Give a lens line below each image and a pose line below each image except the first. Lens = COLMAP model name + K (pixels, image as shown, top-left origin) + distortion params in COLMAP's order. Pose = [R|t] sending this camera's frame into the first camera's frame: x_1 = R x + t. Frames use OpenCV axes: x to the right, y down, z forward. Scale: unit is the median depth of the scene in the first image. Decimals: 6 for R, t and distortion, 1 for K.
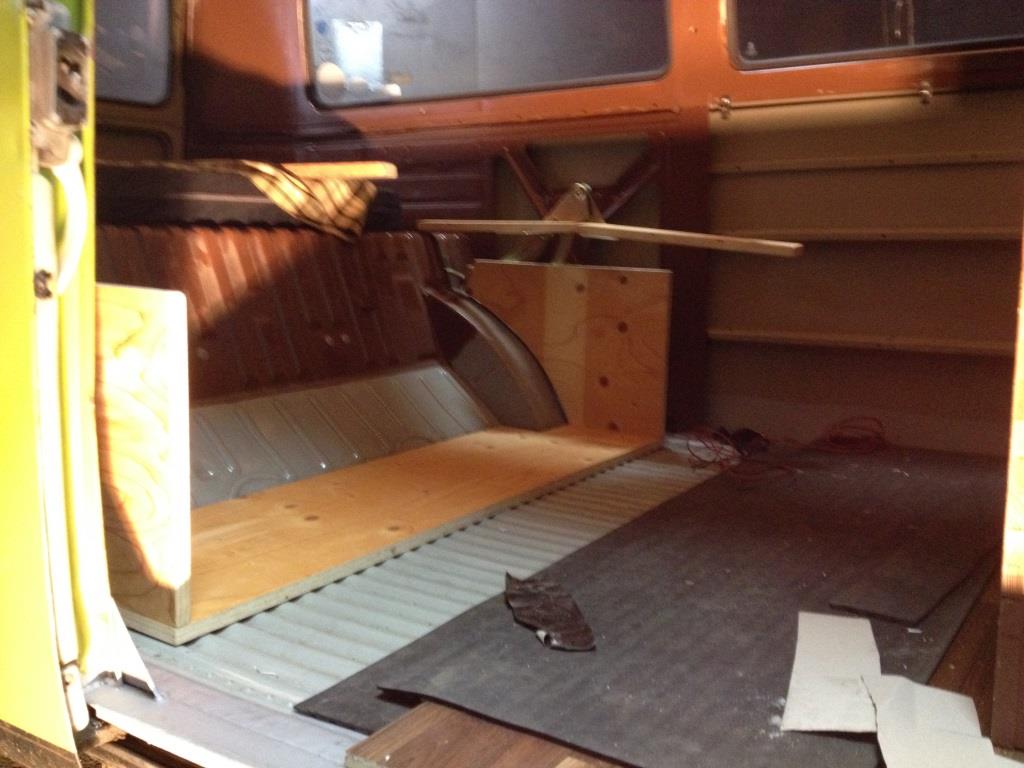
lens RADIAL K [[1004.3, 0, 512.0], [0, 1004.3, 384.0], [0, 0, 1]] dist [0.260608, 0.001593]
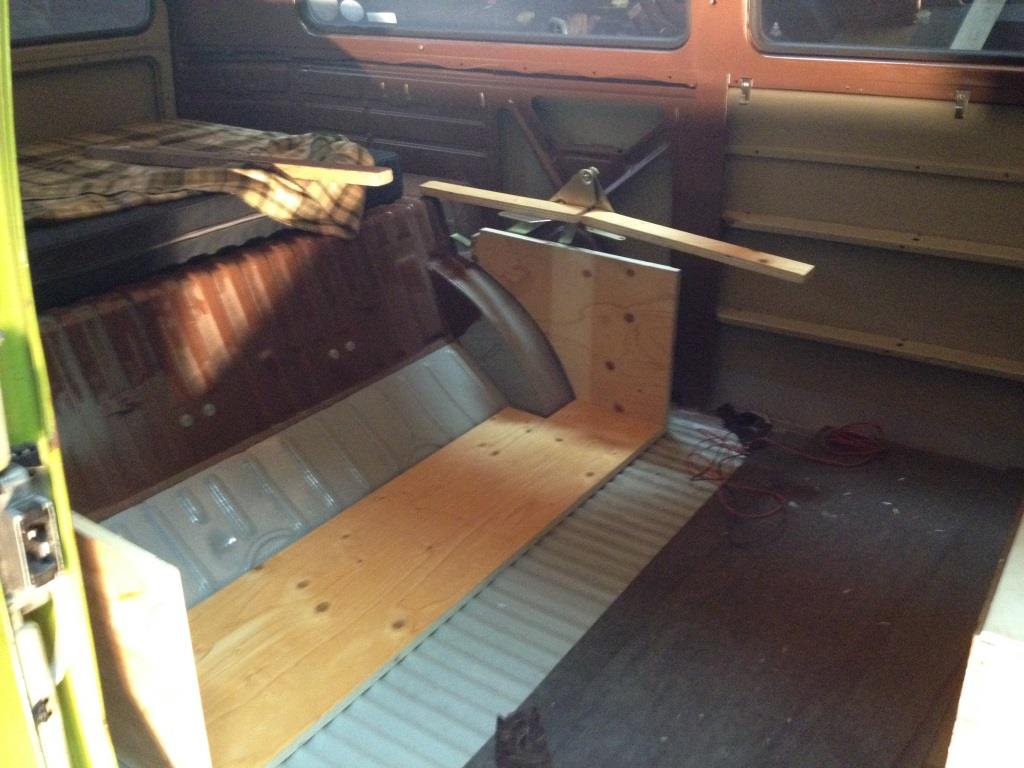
lens RADIAL K [[1004.3, 0, 512.0], [0, 1004.3, 384.0], [0, 0, 1]] dist [0.260608, 0.001593]
pose [[0.999217, -0.007071, -0.038922, 0.034145], [0.018255, 0.955290, 0.295106, -0.296797], [0.035095, -0.295586, 0.954671, 0.034954]]
